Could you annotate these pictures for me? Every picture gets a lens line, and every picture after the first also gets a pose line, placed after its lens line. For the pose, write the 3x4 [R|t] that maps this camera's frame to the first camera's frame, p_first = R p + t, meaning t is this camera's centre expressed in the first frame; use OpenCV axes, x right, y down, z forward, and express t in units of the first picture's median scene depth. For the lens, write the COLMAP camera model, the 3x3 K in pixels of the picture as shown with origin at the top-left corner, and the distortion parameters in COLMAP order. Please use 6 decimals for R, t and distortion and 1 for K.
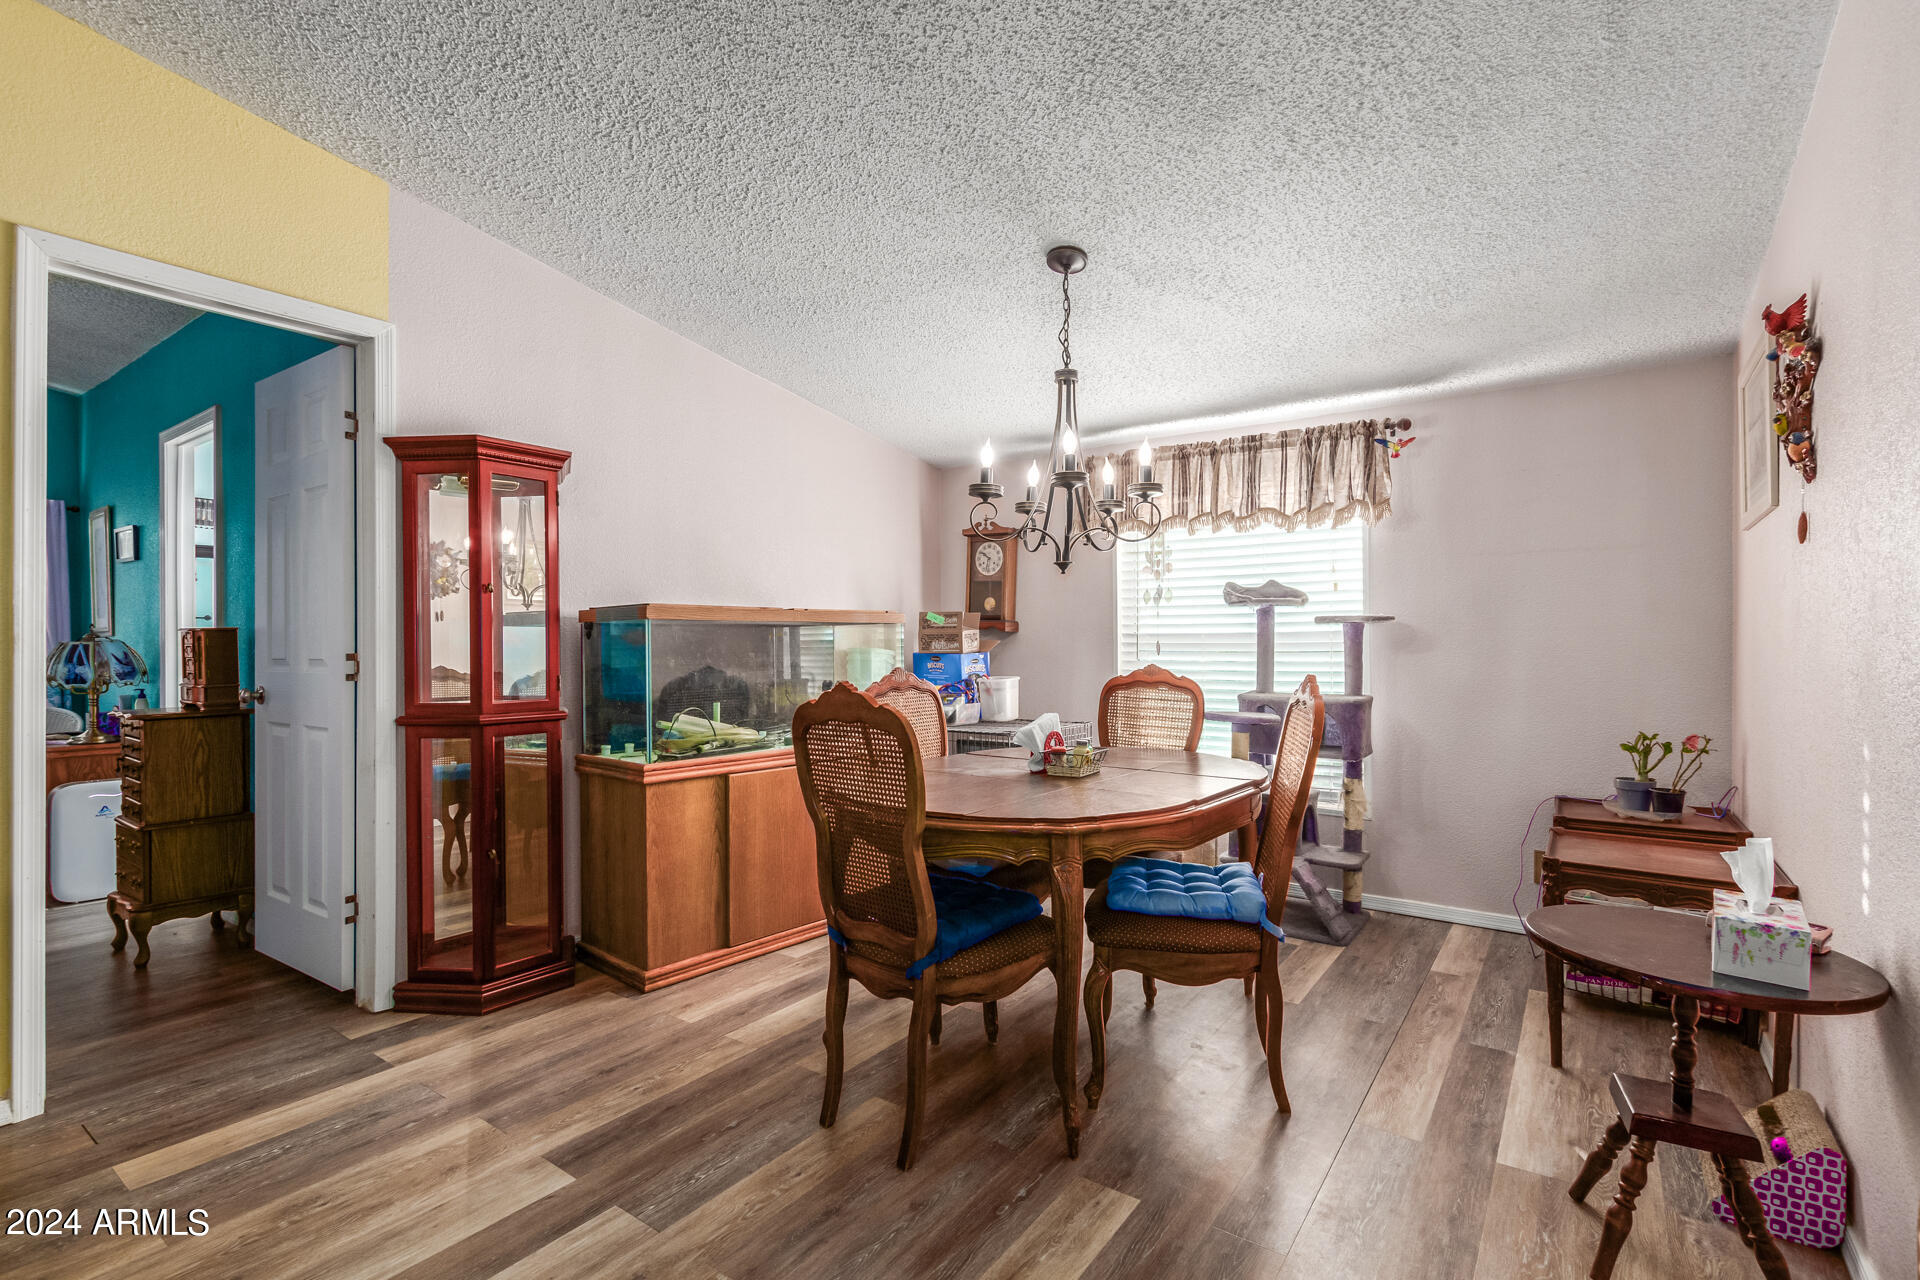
lens RADIAL K [[894.5, 0, 960.0], [0, 894.5, 640.0], [0, 0, 1]] dist [-0.004246, -0.000455]
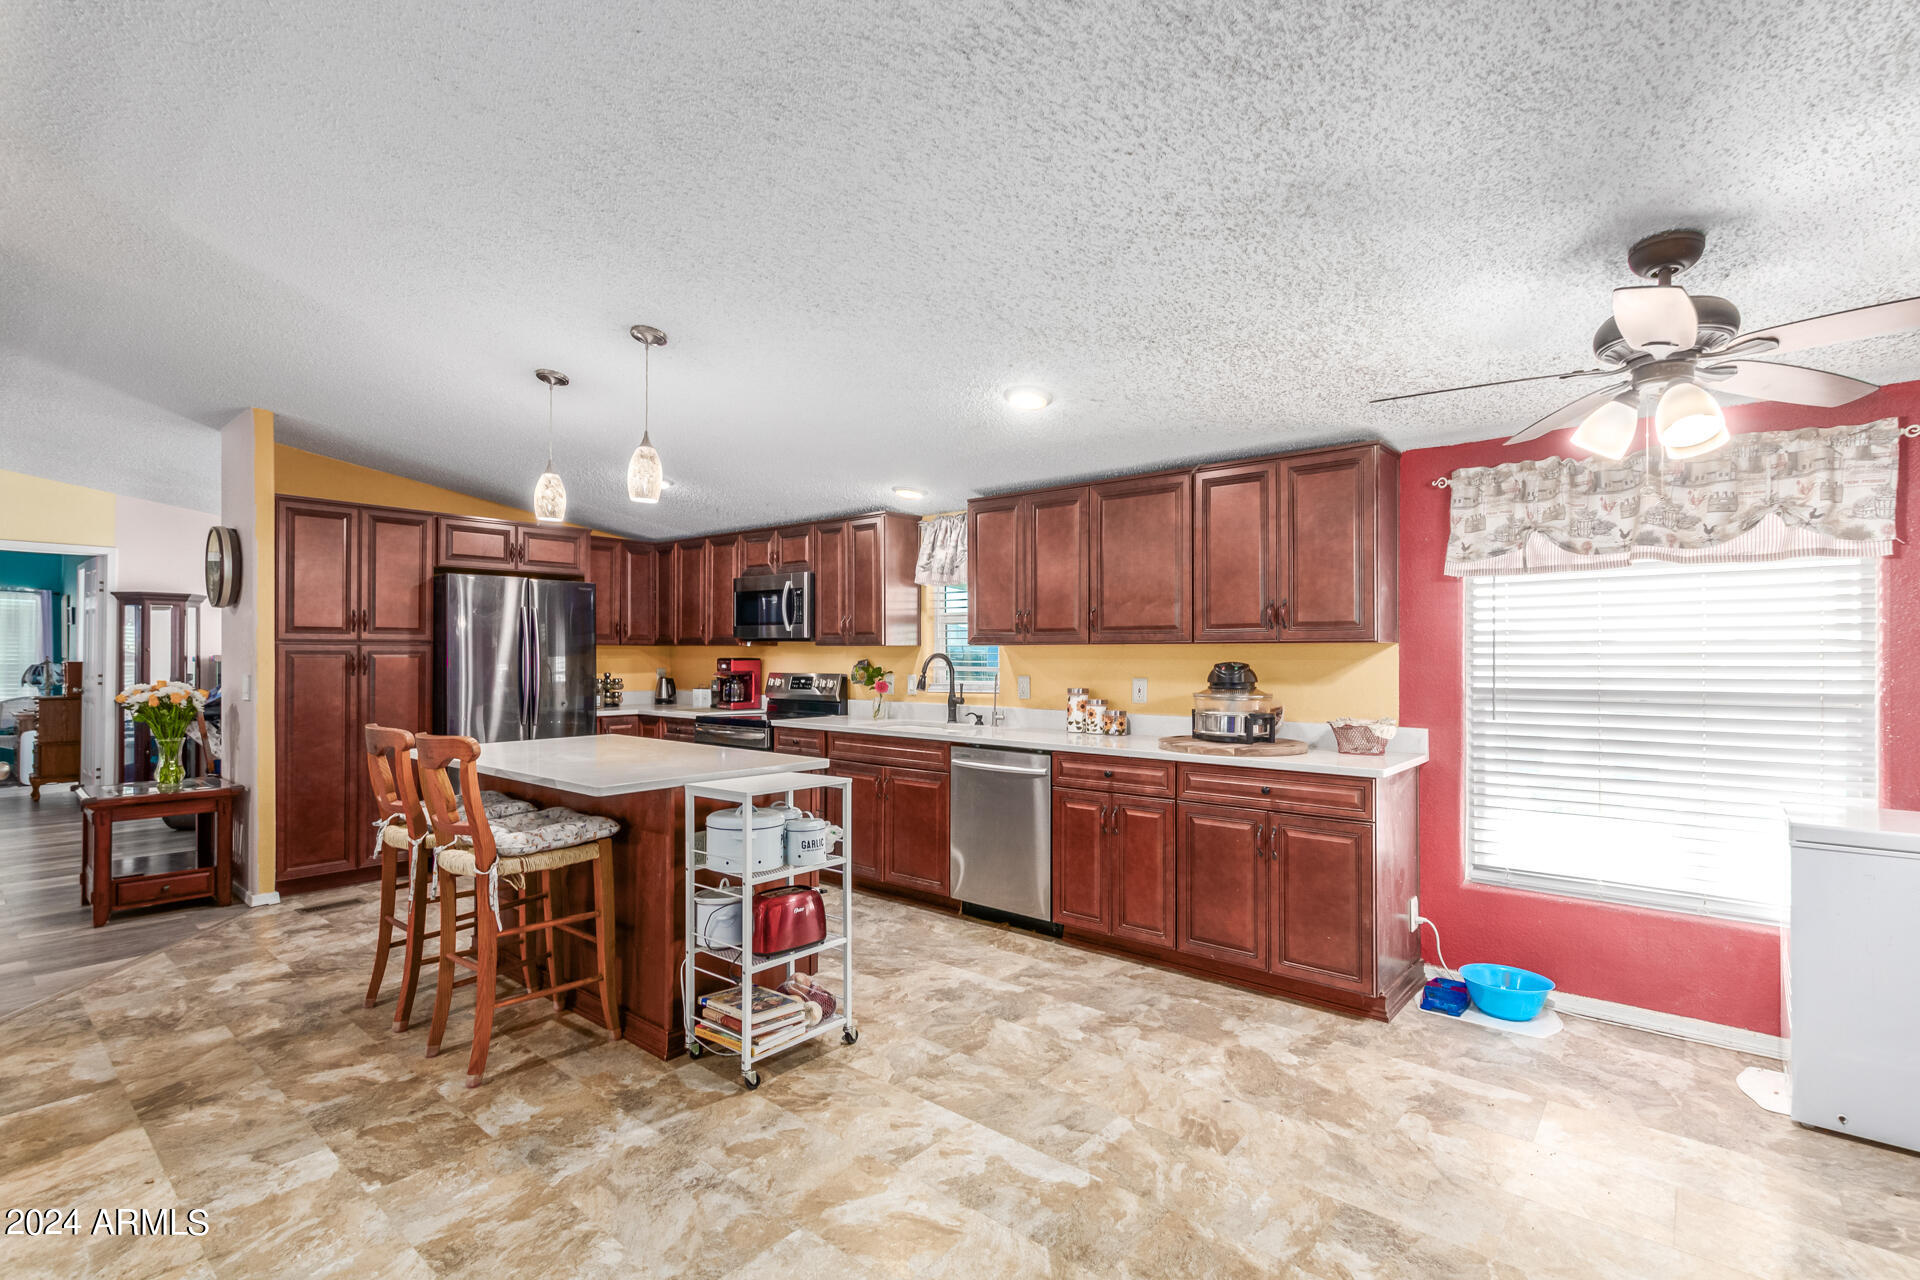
lens RADIAL K [[948.0, 0, 972.2], [0, 948.0, 652.0], [0, 0, 1]] dist [0.000289, -0.000100]
pose [[0.994817, 0.005312, -0.101544, 1.570584], [-0.004916, 0.999979, 0.004149, -0.051706], [0.101564, -0.003628, 0.994822, -1.089036]]
